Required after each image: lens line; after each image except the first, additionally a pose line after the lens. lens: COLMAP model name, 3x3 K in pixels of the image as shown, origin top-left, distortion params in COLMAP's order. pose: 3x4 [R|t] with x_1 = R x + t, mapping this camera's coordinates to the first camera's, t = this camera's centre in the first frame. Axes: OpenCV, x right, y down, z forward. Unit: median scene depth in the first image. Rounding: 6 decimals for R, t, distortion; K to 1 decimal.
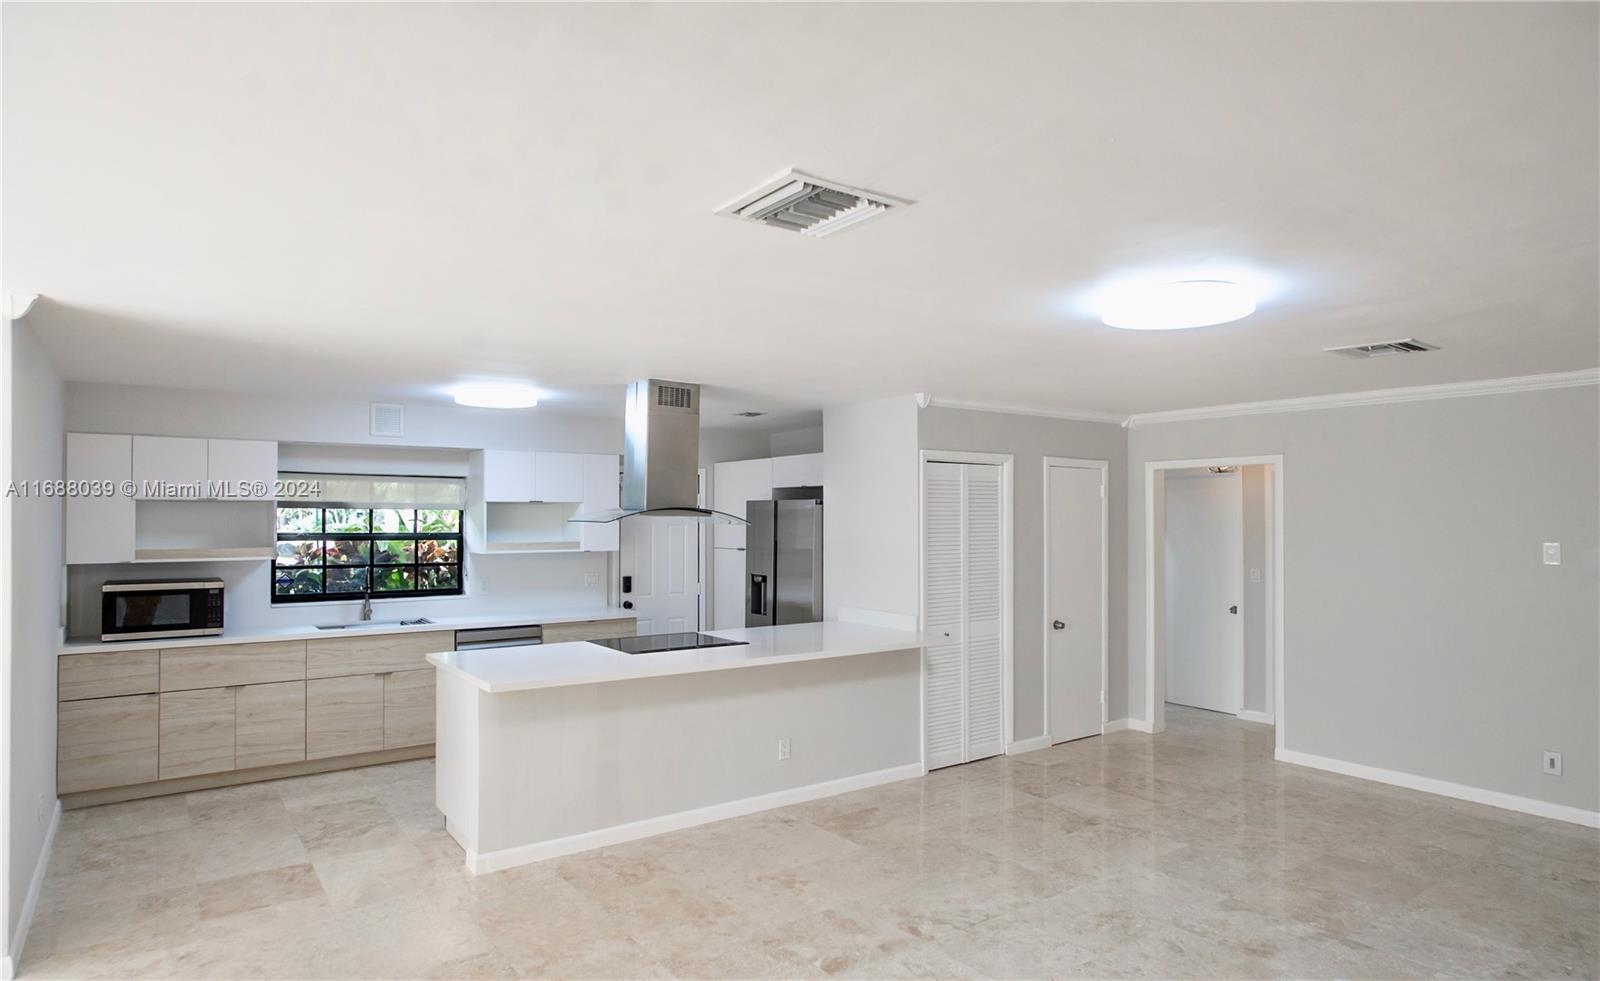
lens RADIAL K [[918.9, 0, 788.4], [0, 918.9, 503.9], [0, 0, 1]] dist [-0.003652, 0.001852]
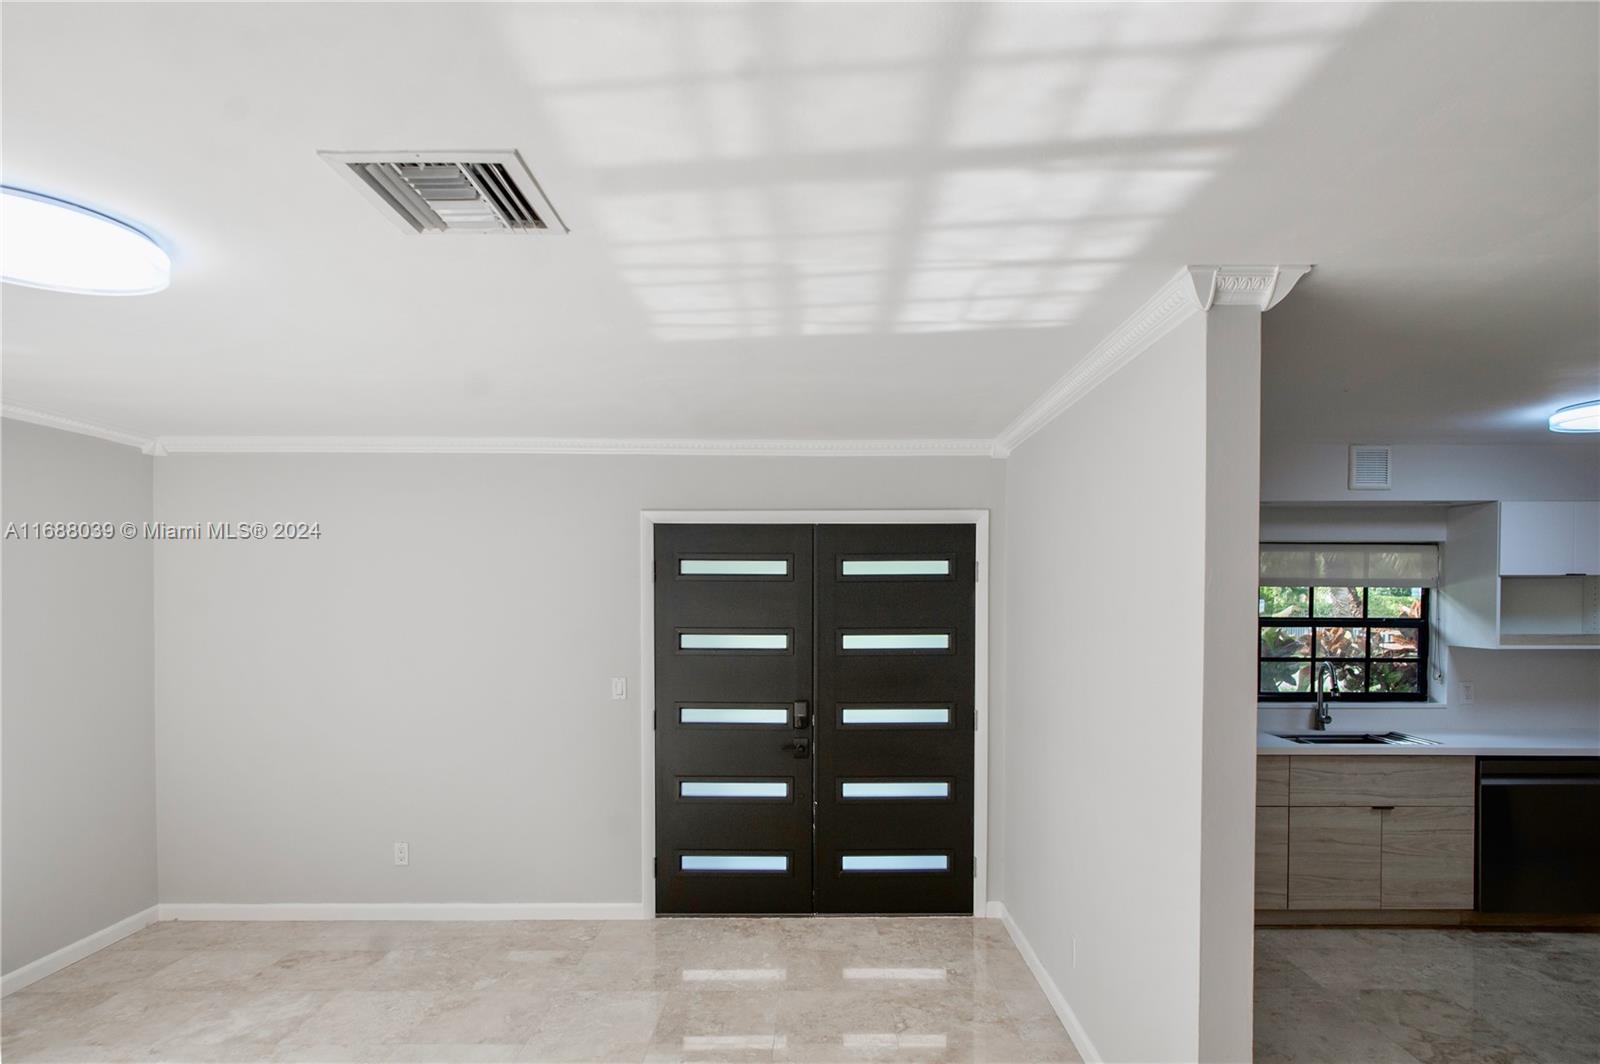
lens RADIAL K [[928.7, 0, 818.6], [0, 928.7, 613.3], [0, 0, 1]] dist [-0.009263, 0.013659]
pose [[0.819885, 0.012536, -0.572391, -0.397156], [0.005965, 0.999519, 0.030434, 0.002216], [0.572498, -0.028367, 0.819415, 0.131895]]
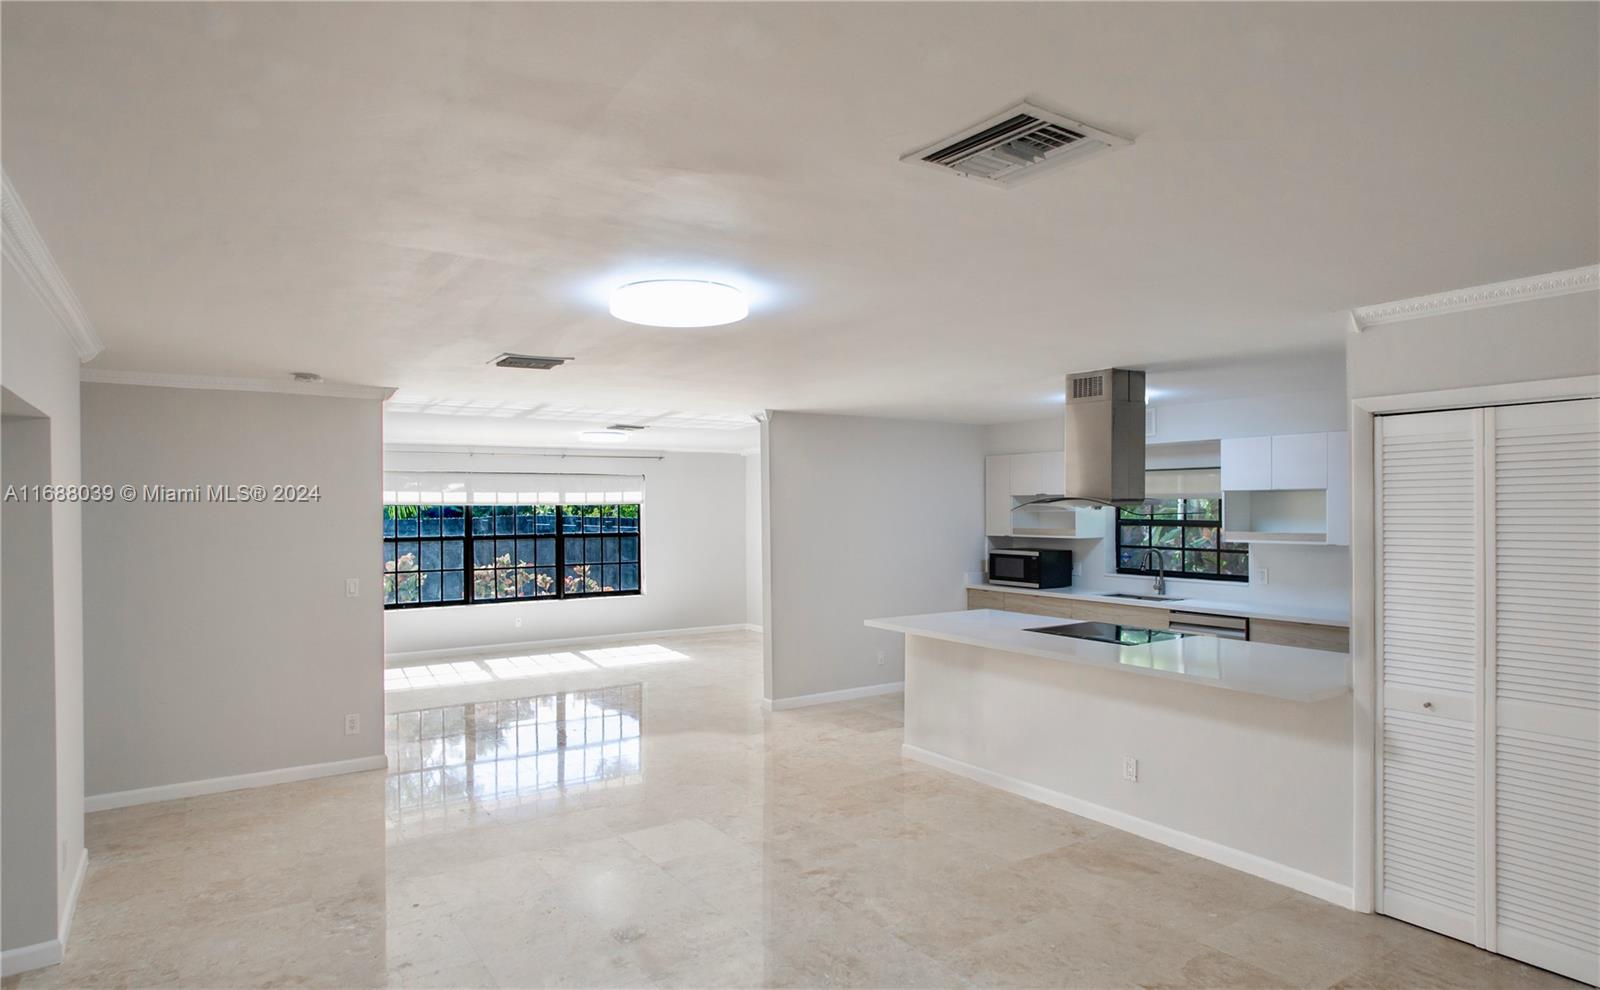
lens RADIAL K [[912.8, 0, 798.5], [0, 912.8, 512.5], [0, 0, 1]] dist [-0.007825, -0.000874]
pose [[-0.028636, 0.004936, -0.999578, 0.784389], [0.019047, 0.999809, 0.004392, 0.009196], [0.999408, -0.018913, -0.028725, 0.633197]]
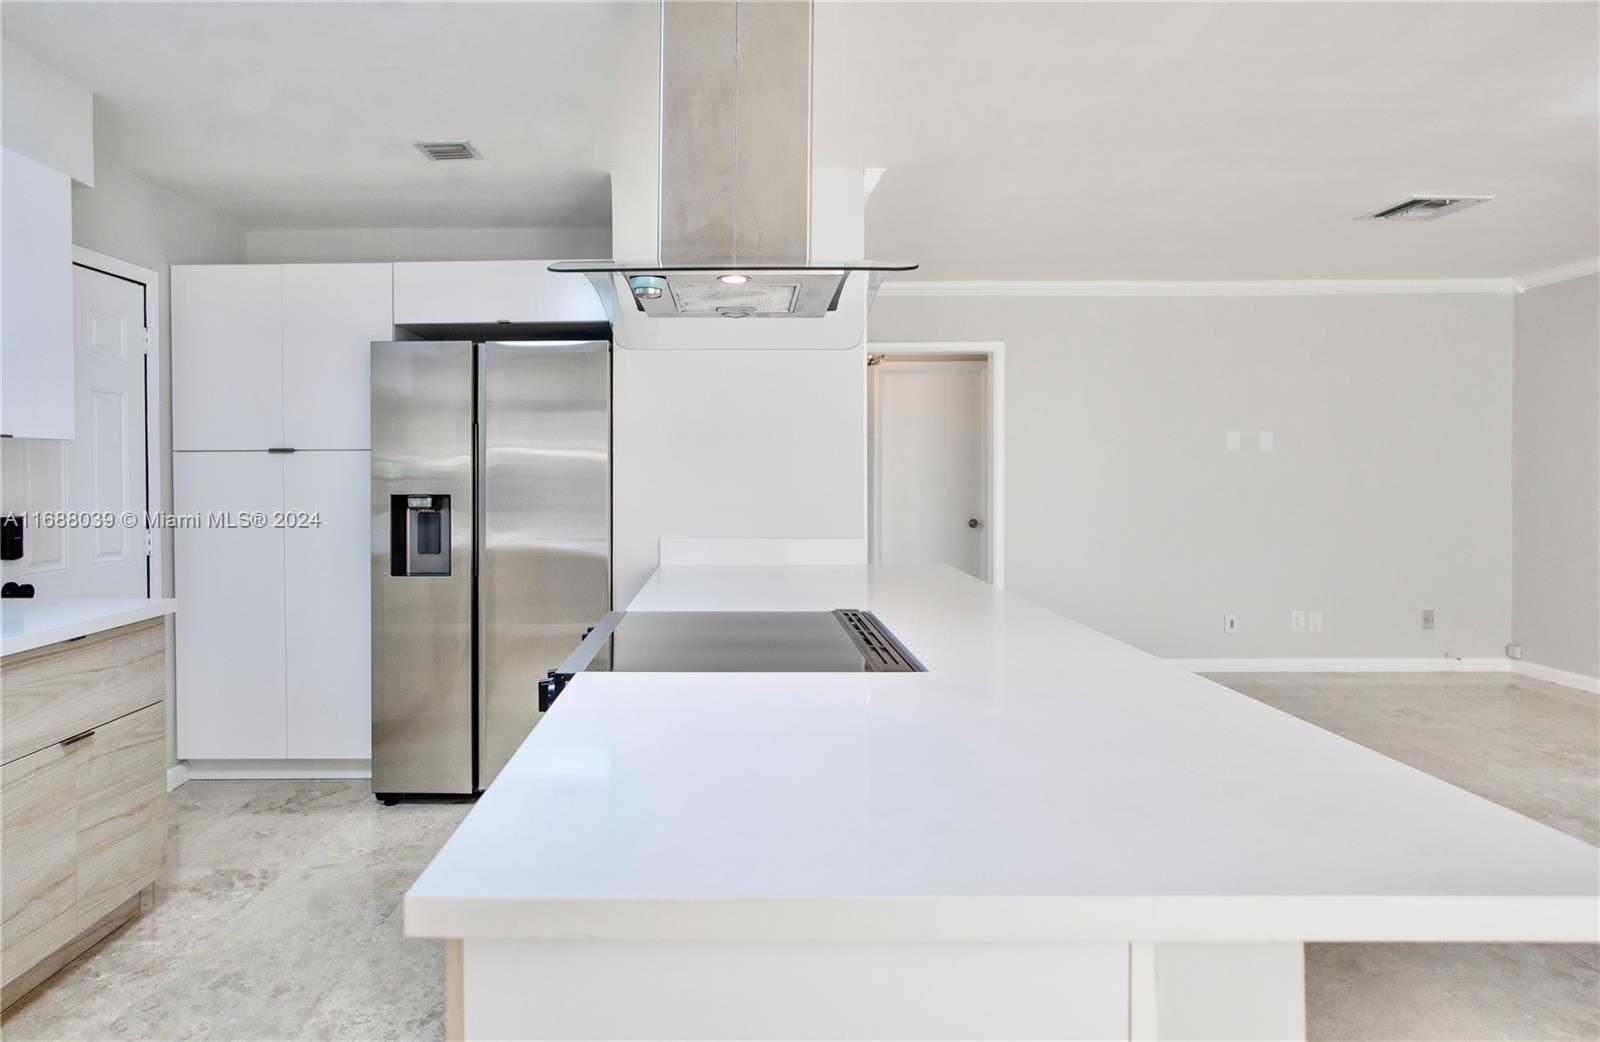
lens RADIAL K [[929.9, 0, 720.5], [0, 929.9, 485.9], [0, 0, 1]] dist [-0.001321, 0.001399]
pose [[0.589133, -0.016770, 0.807862, -0.407962], [-0.005918, 0.999668, 0.025067, 0.071874], [-0.808015, -0.019549, 0.588838, 0.712192]]
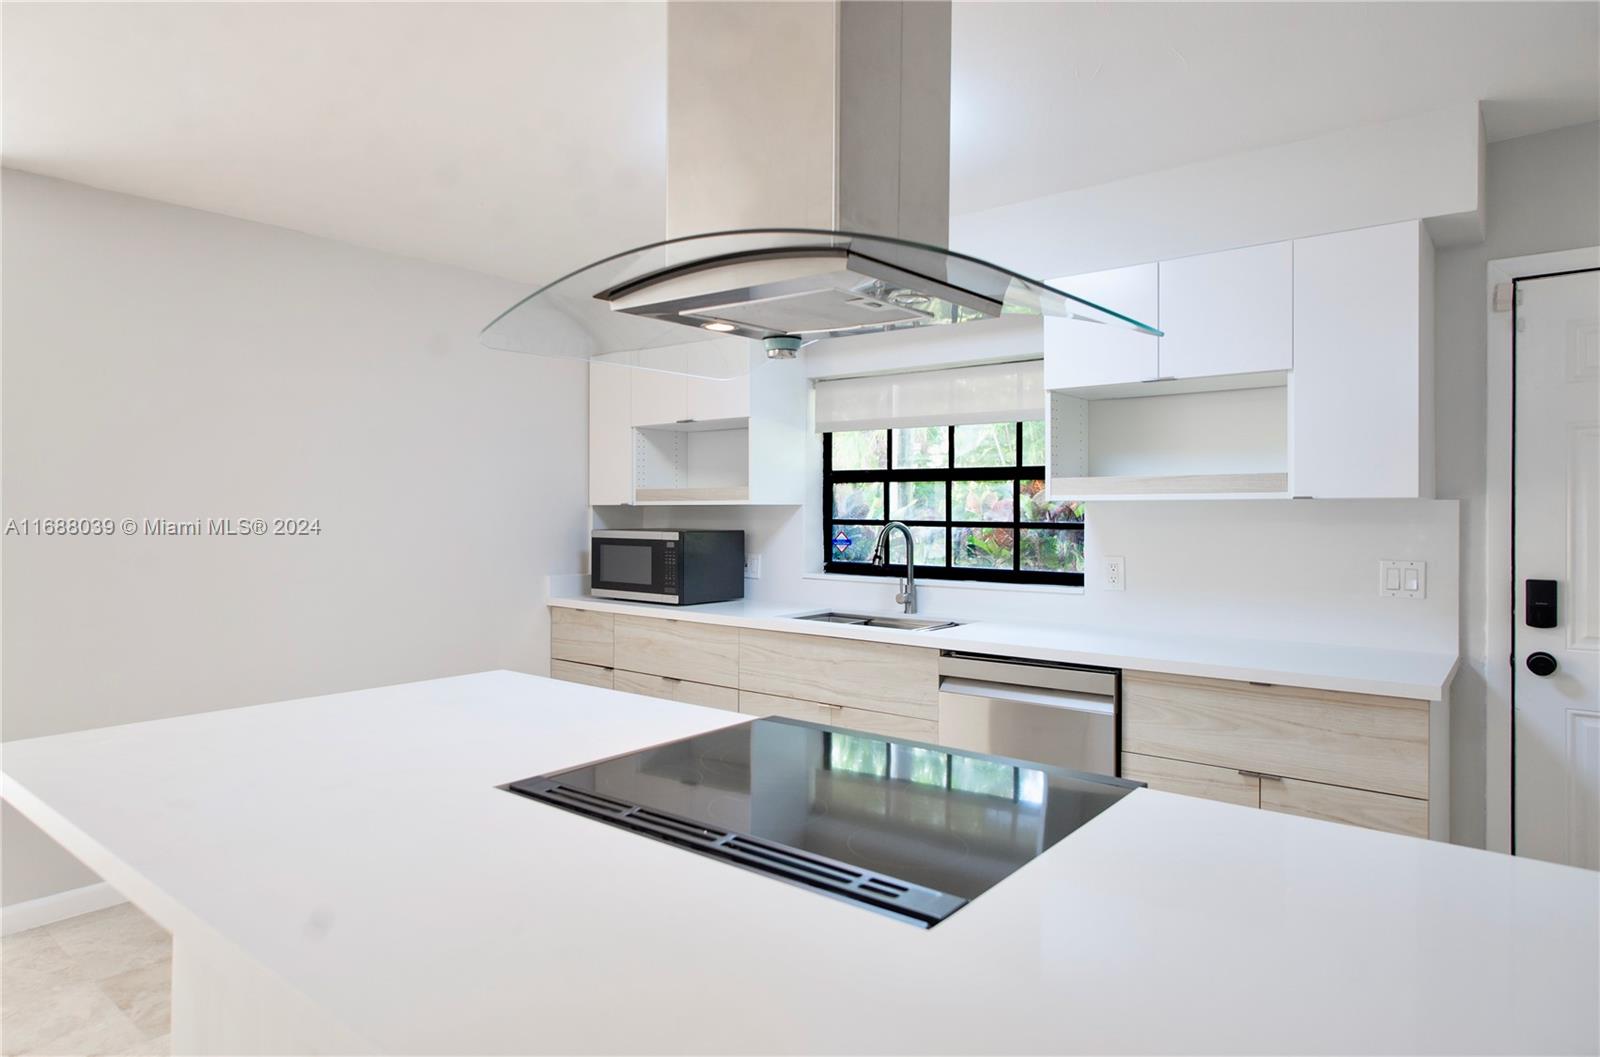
lens RADIAL K [[950.8, 0, 764.7], [0, 950.8, 516.6], [0, 0, 1]] dist [-0.002228, 0.003103]
pose [[0.254025, 0.005194, -0.967184, 0.119188], [0.012927, 0.999878, 0.008765, 0.063737], [0.967111, -0.014729, 0.253927, 0.832743]]
